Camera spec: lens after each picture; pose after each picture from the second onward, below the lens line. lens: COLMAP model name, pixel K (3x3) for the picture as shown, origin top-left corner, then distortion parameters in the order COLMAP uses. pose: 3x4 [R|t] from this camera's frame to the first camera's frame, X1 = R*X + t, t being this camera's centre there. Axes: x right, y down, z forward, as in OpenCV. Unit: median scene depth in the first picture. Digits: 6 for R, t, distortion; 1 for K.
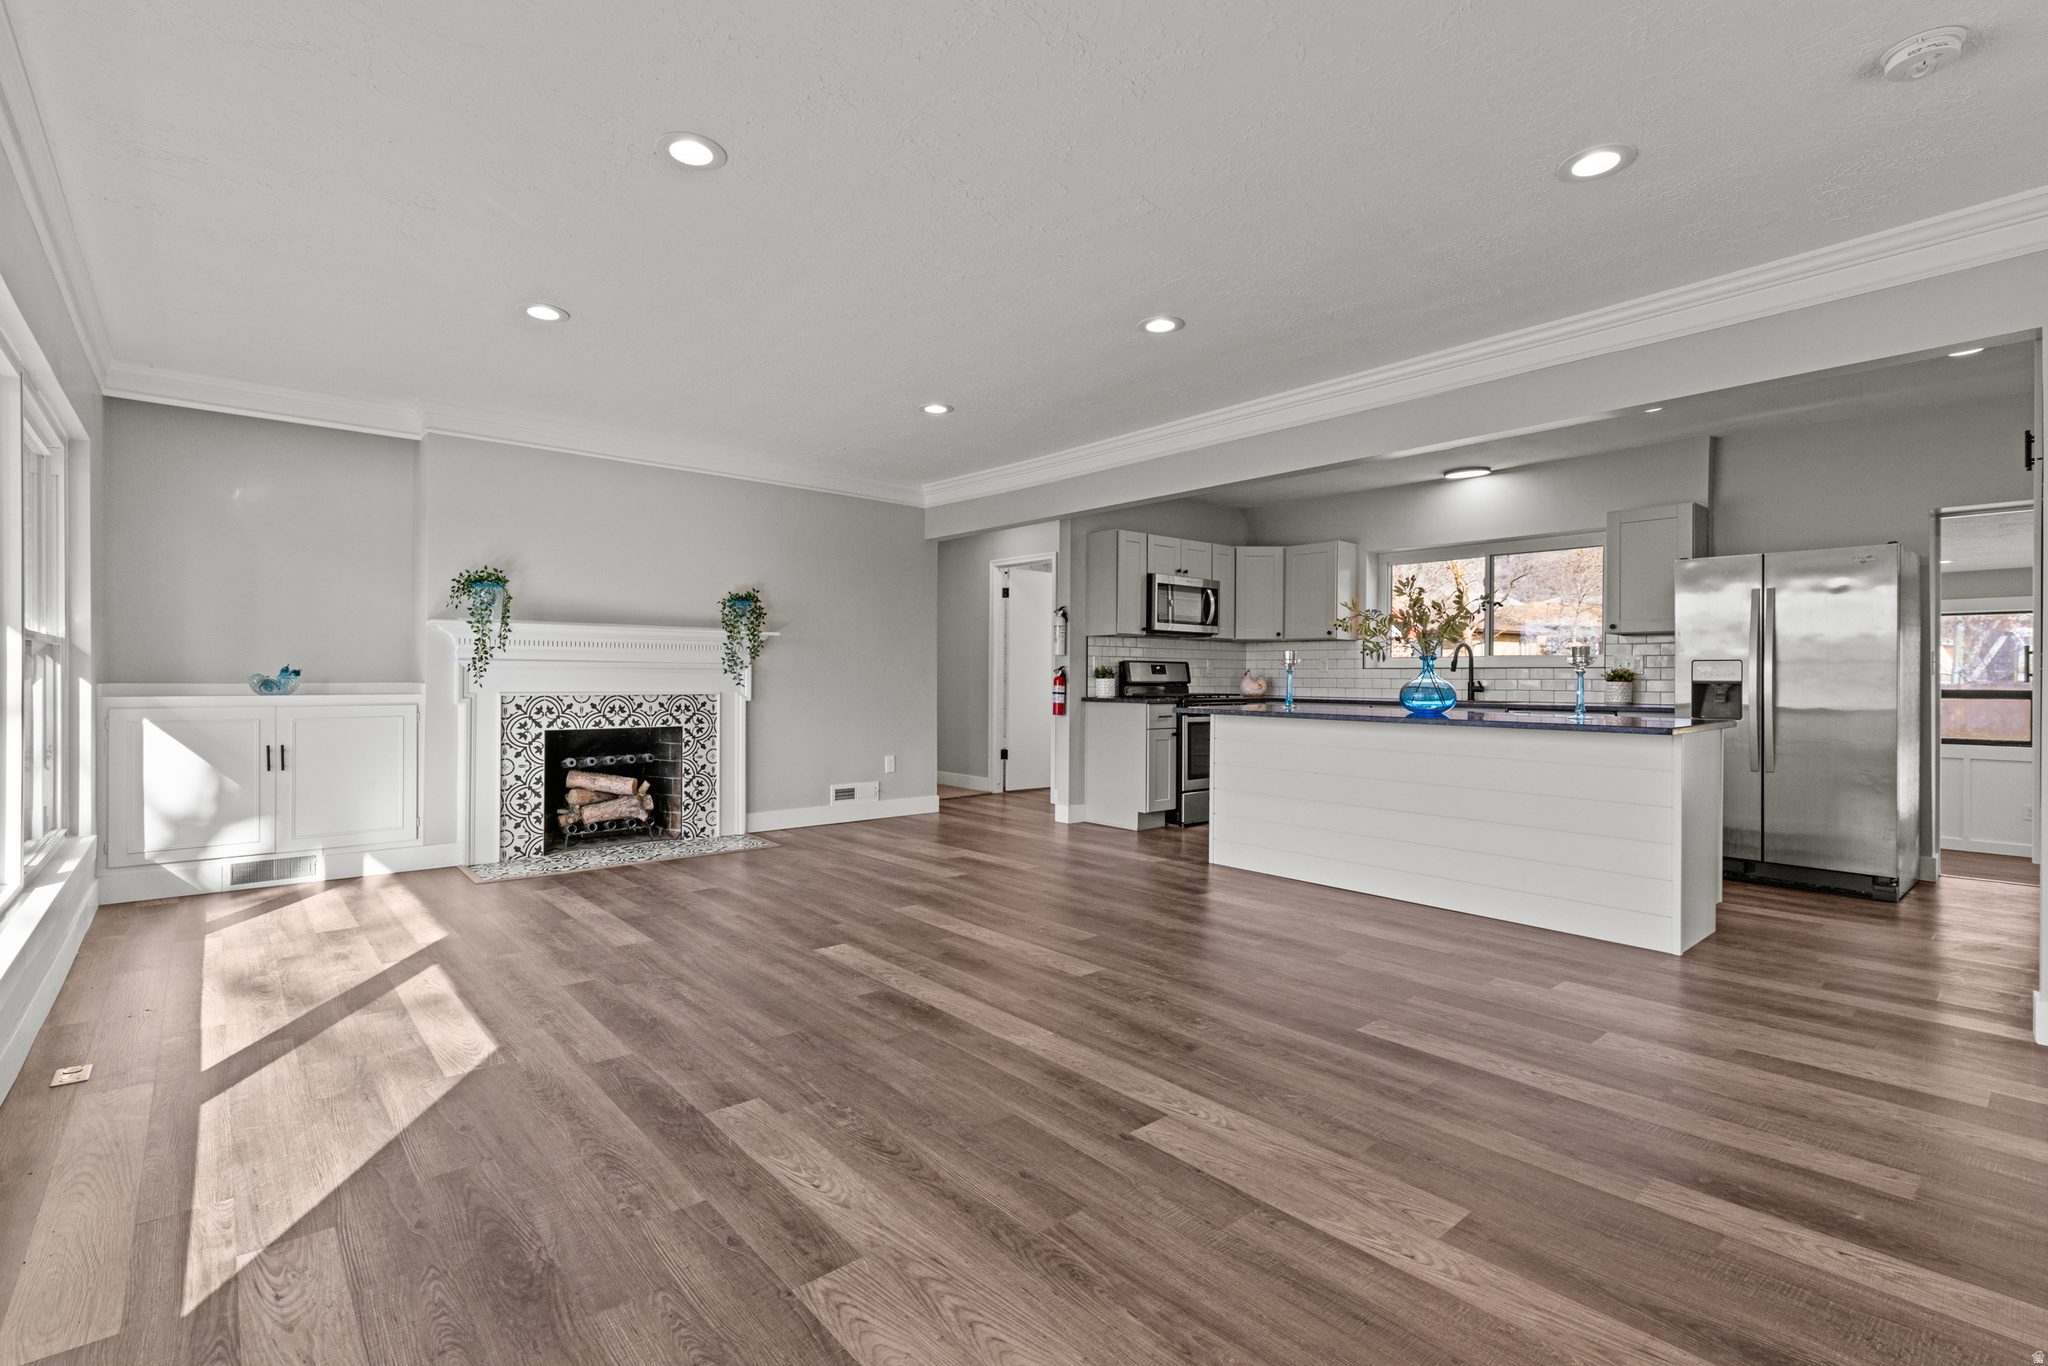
lens RADIAL K [[926.7, 0, 1052.4], [0, 926.7, 685.0], [0, 0, 1]] dist [0.007689, -0.002023]
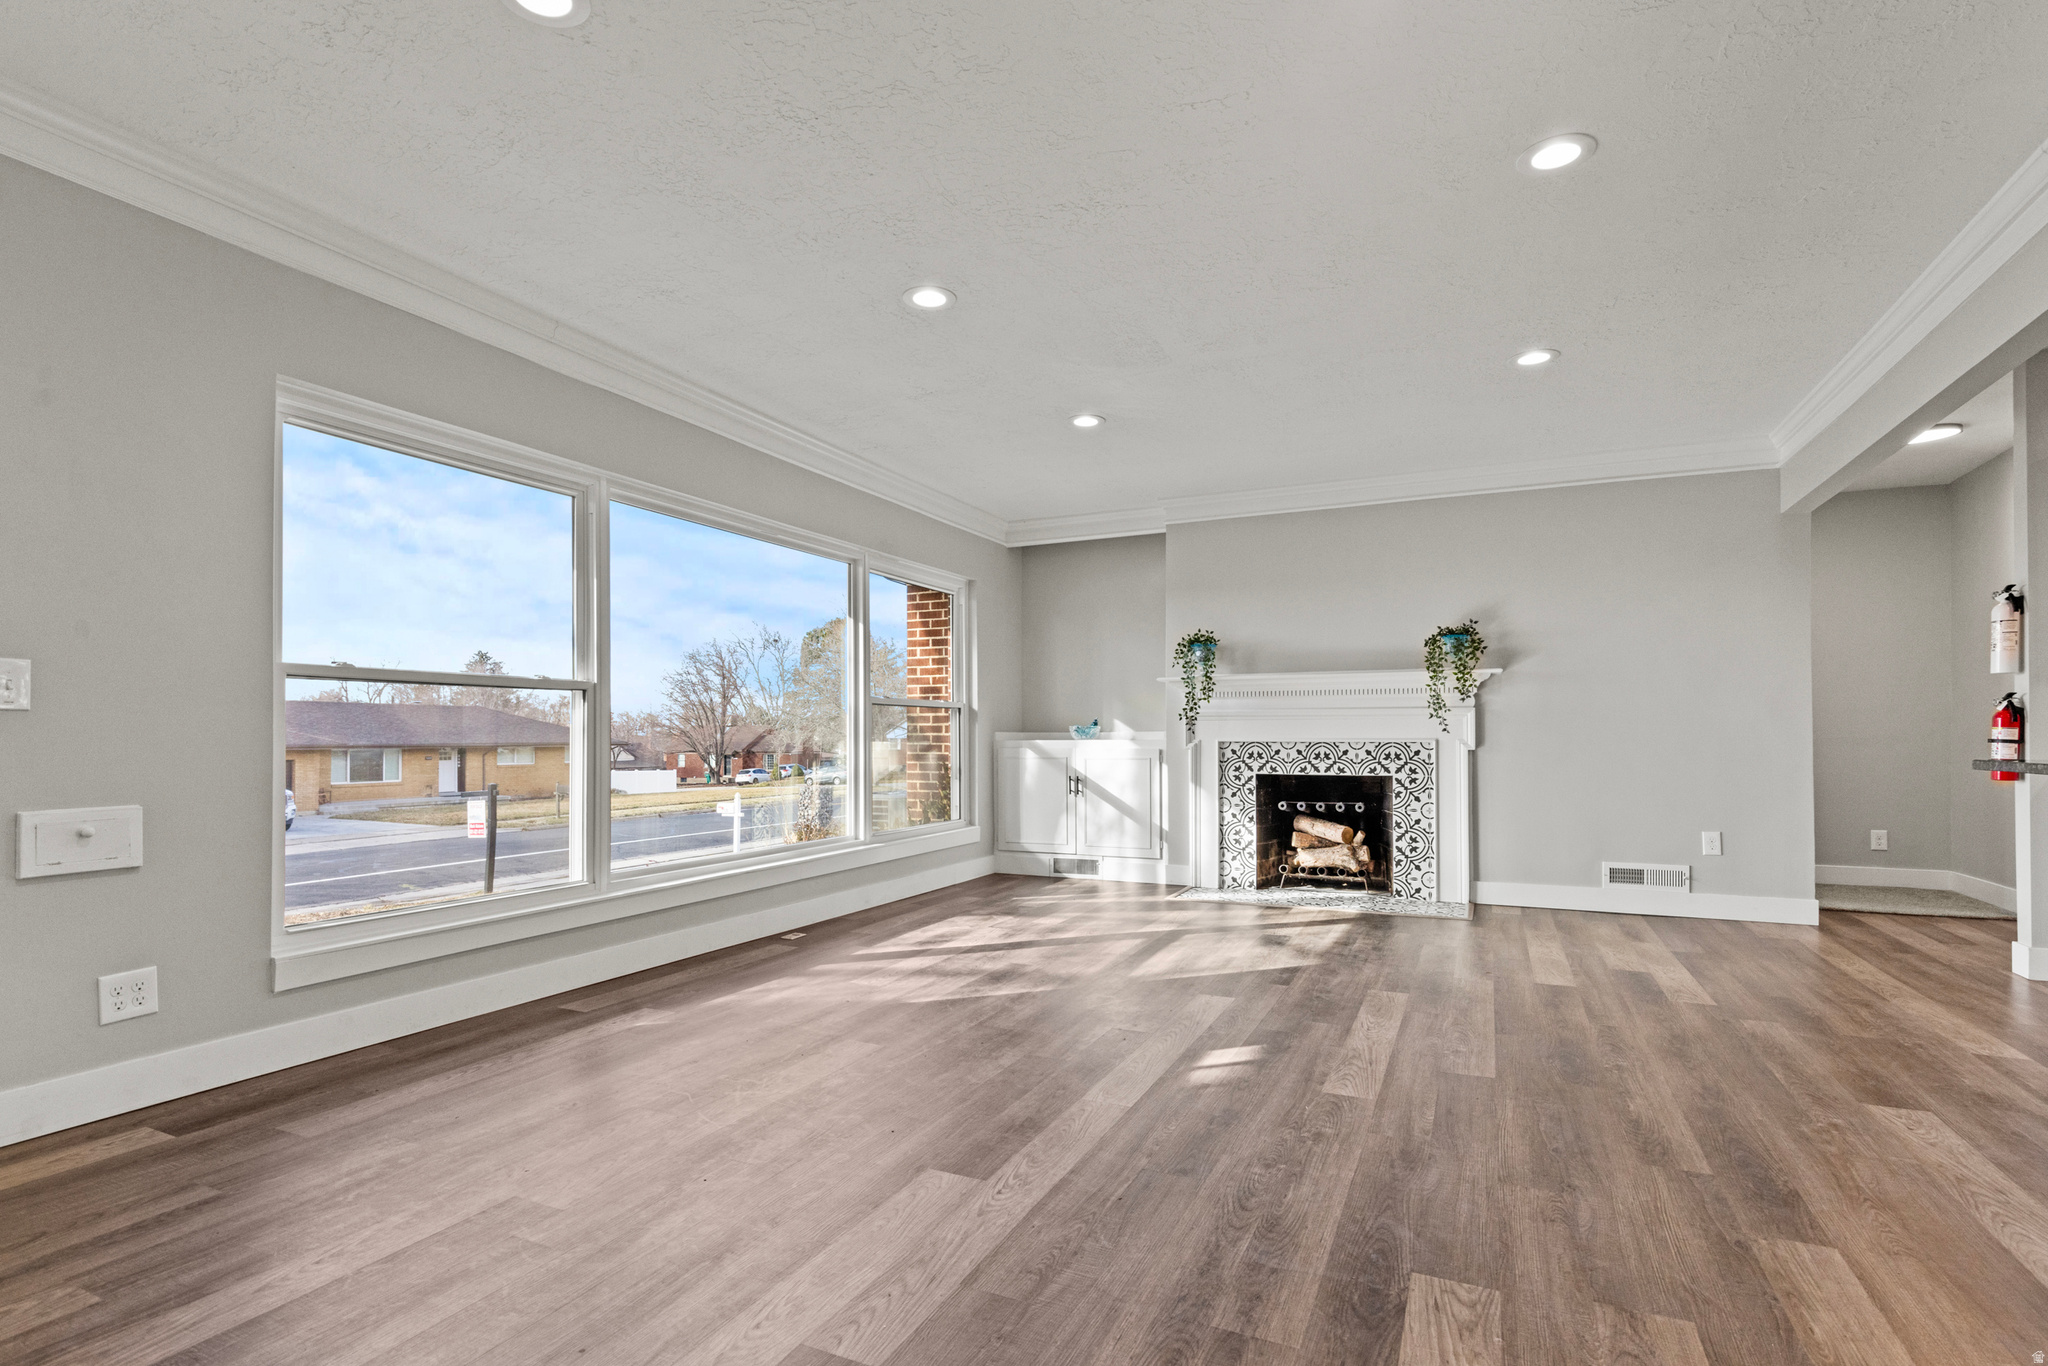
lens RADIAL K [[1030.2, 0, 1007.1], [0, 1030.2, 734.5], [0, 0, 1]] dist [0.005611, -0.001247]
pose [[0.386256, -0.009752, -0.922340, 0.427570], [-0.003789, 0.999919, -0.012159, 0.017734], [0.922384, 0.008191, 0.386188, 0.254998]]
